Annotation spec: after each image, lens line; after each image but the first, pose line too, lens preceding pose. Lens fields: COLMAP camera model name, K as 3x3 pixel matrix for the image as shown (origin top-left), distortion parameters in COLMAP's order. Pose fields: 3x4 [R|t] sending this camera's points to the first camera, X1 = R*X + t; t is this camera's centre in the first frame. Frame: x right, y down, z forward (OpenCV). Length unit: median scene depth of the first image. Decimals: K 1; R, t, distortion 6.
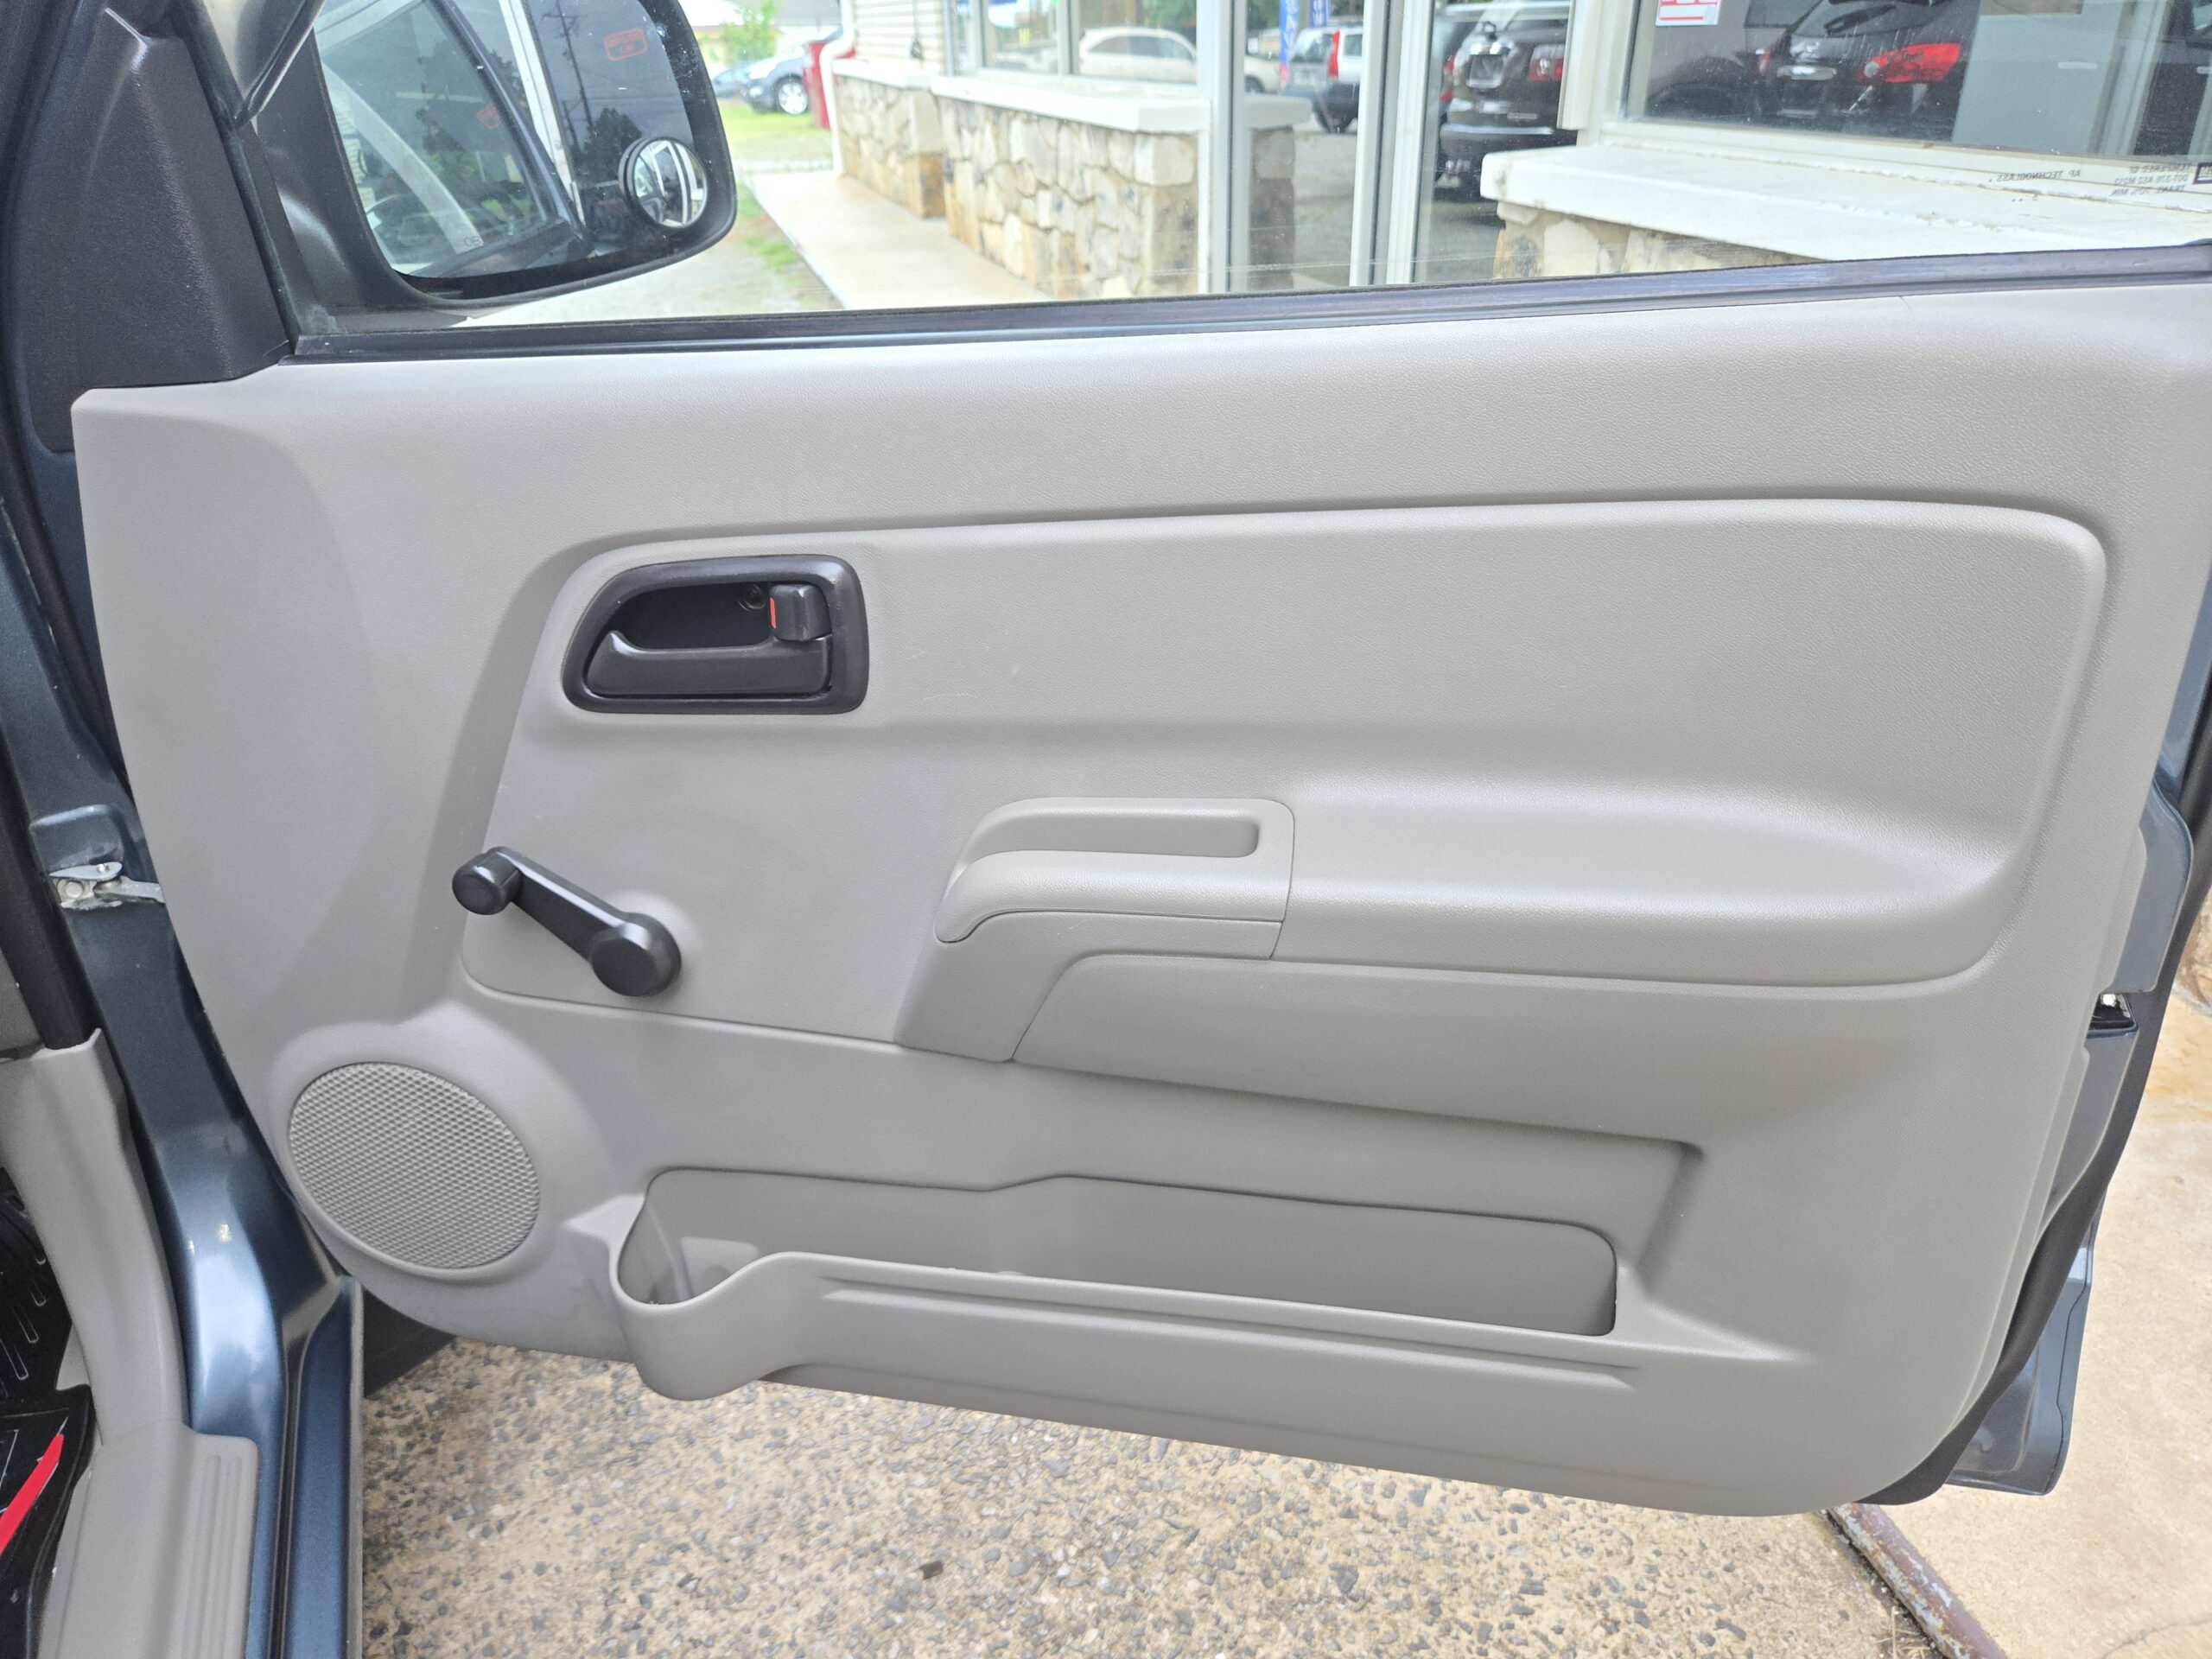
lens RADIAL K [[1467.4, 0, 1132.0], [0, 1467.4, 857.8], [0, 0, 1]] dist [0.077615, -0.072522]
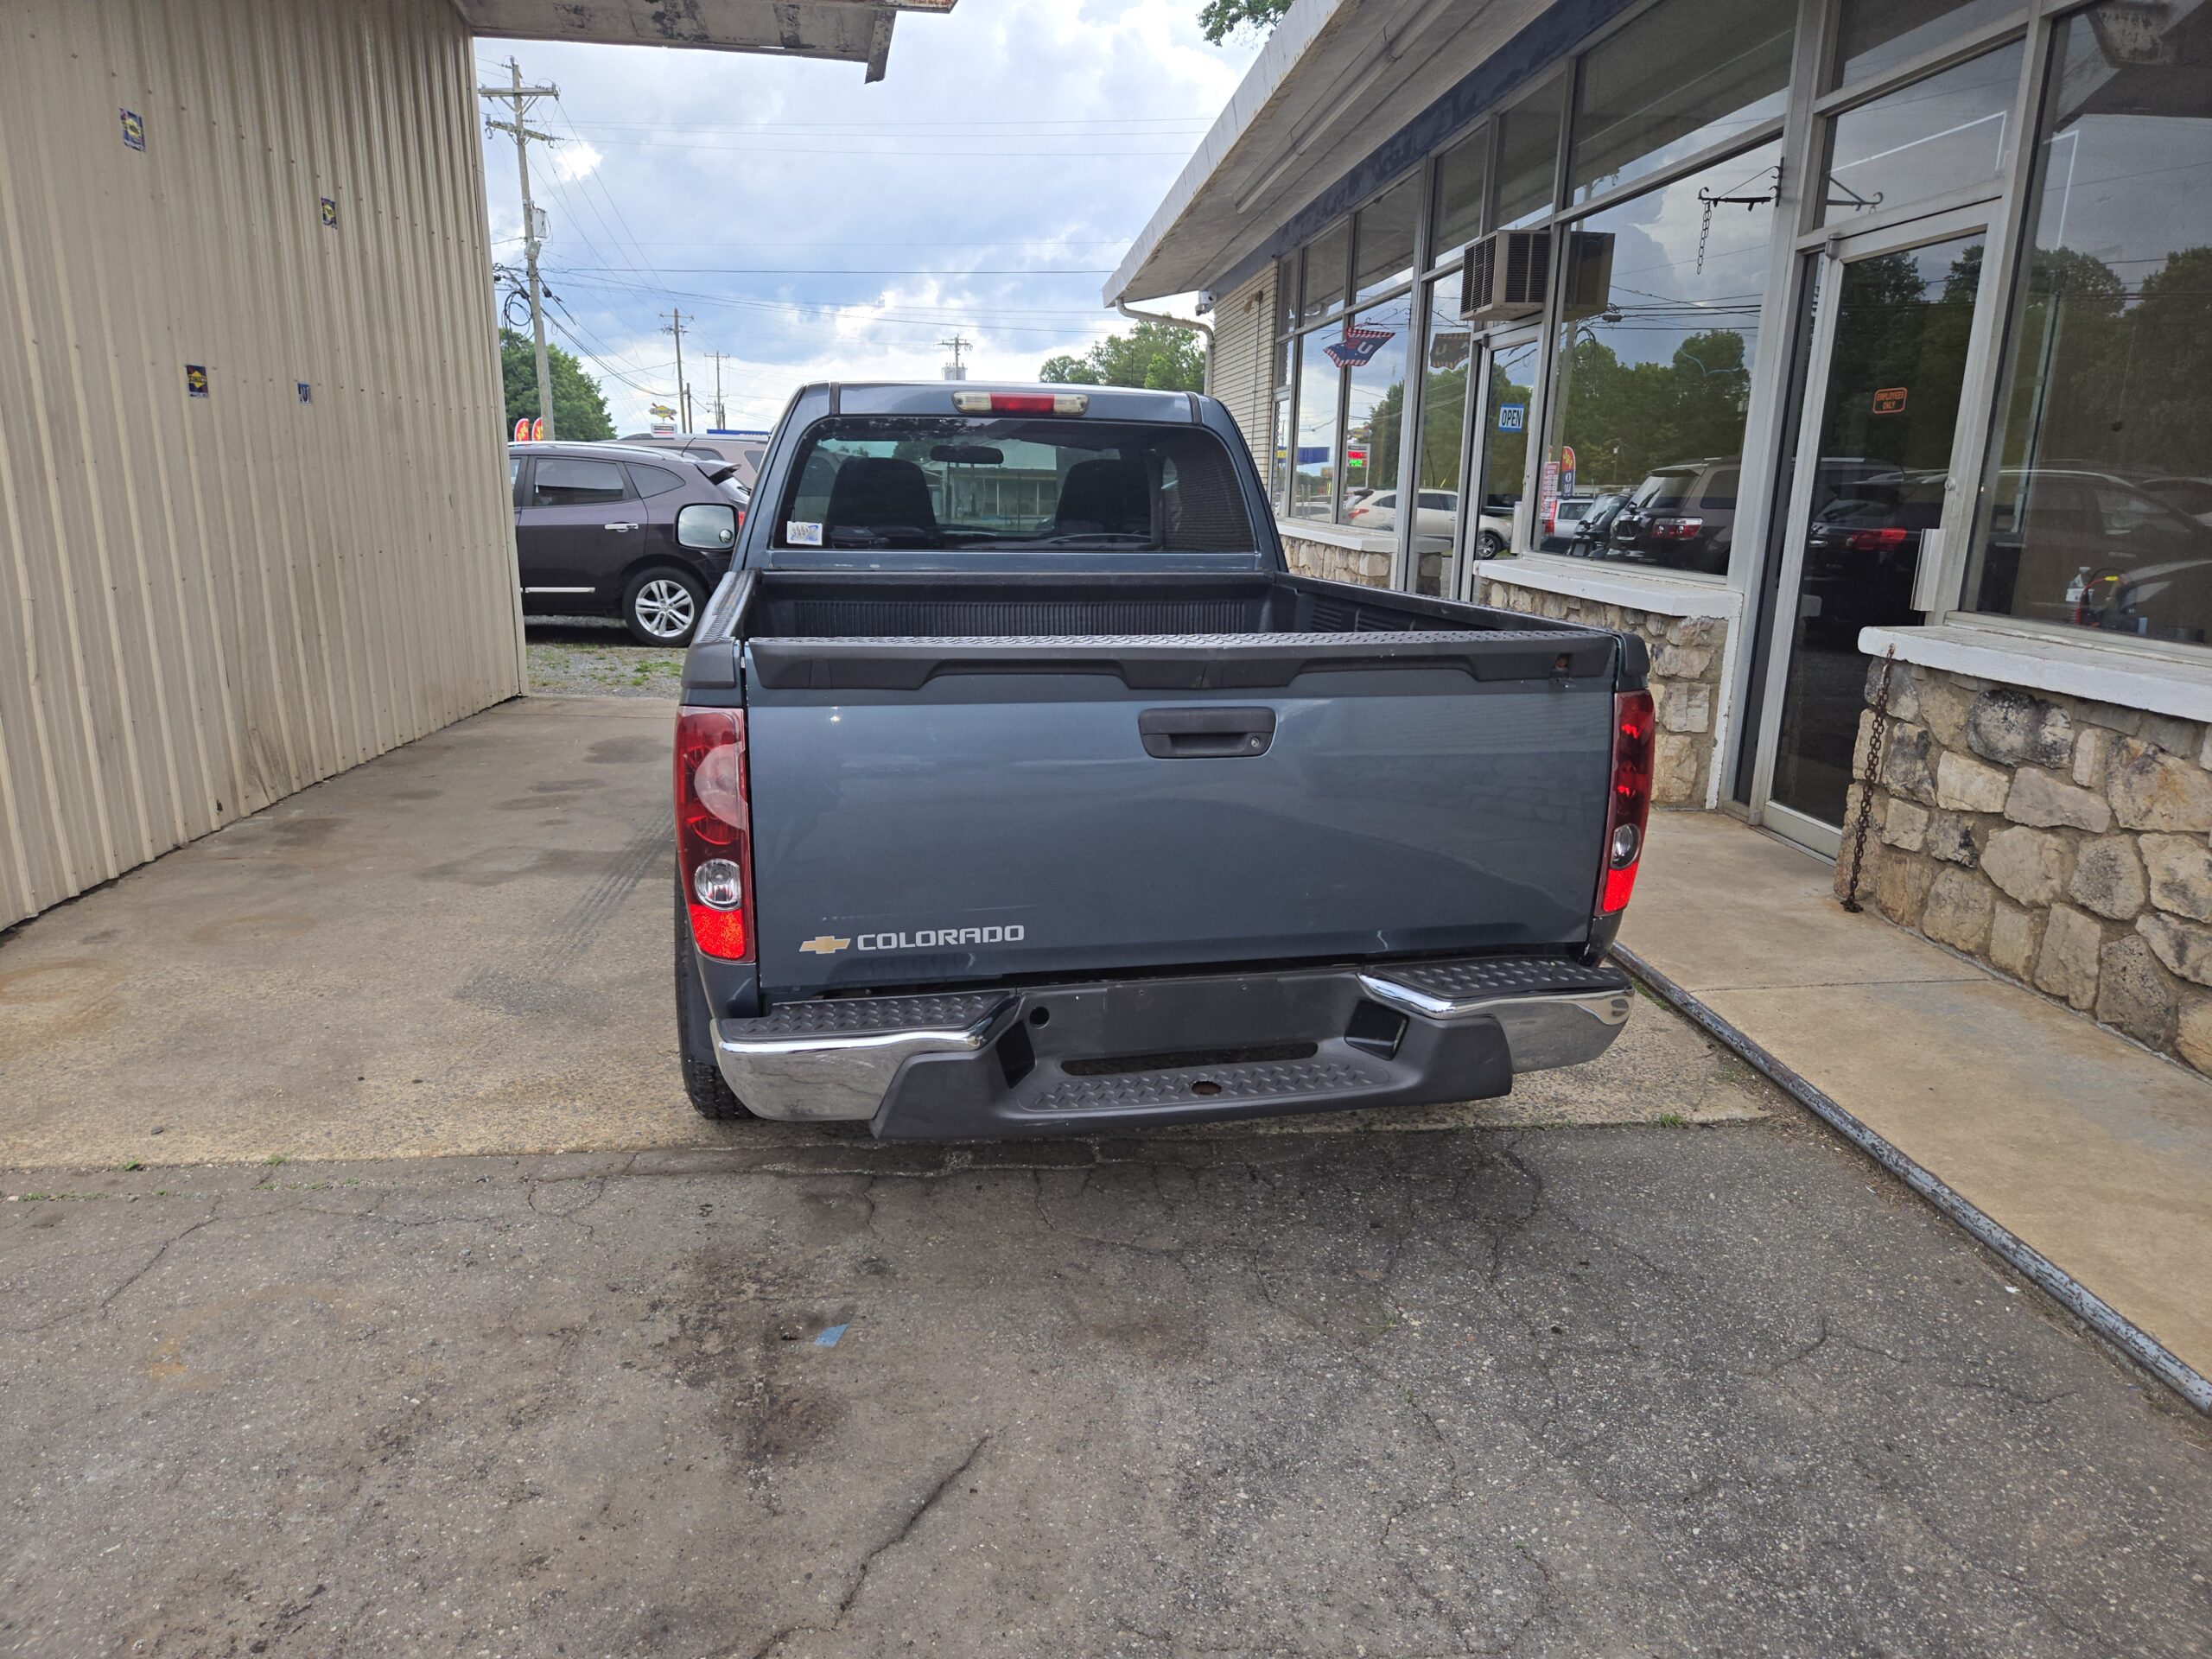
lens RADIAL K [[1459.5, 0, 1135.7], [0, 1459.5, 843.7], [0, 0, 1]] dist [0.084147, -0.076374]
pose [[0.980290, 0.089864, -0.175945, 0.060808], [-0.132478, 0.959669, -0.247962, 0.287543], [0.146566, 0.266383, 0.952659, -0.562256]]
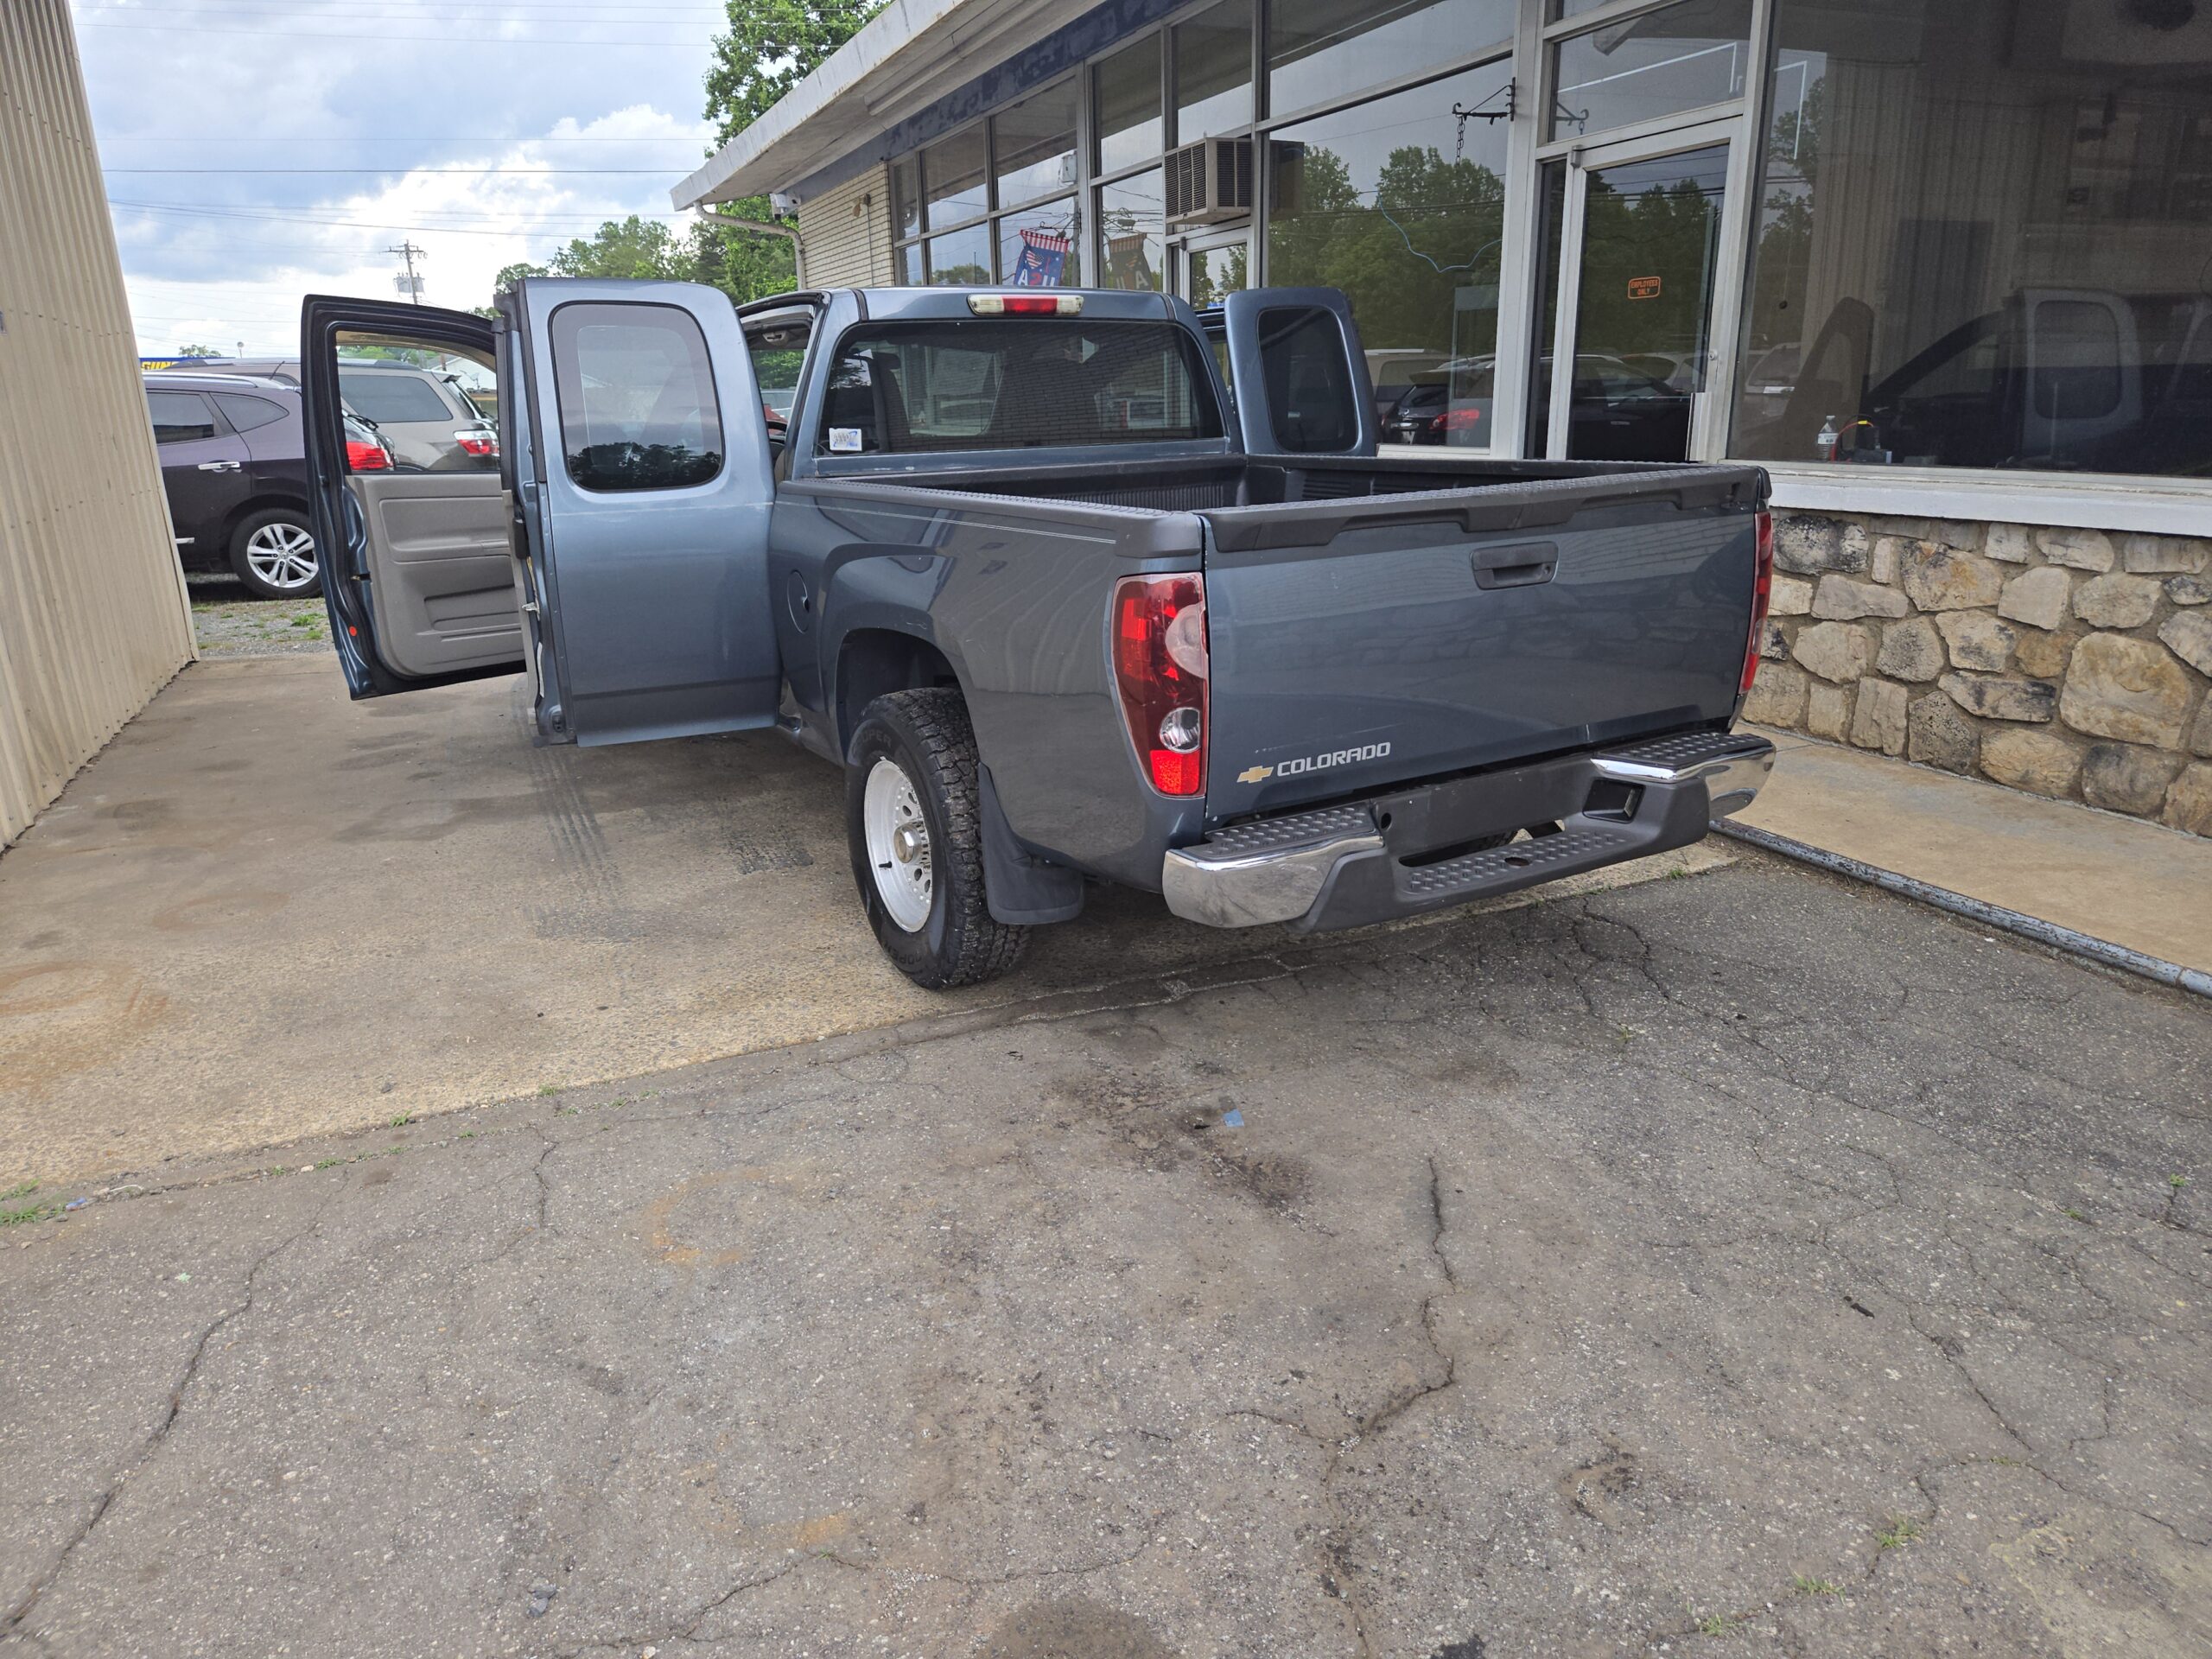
lens RADIAL K [[1460.8, 0, 1126.5], [0, 1460.8, 823.2], [0, 0, 1]] dist [0.079094, -0.068411]
pose [[0.992548, -0.030561, 0.117962, -0.108873], [0.055808, 0.974555, -0.217089, 0.323335], [-0.108326, 0.222055, 0.968998, -0.607436]]
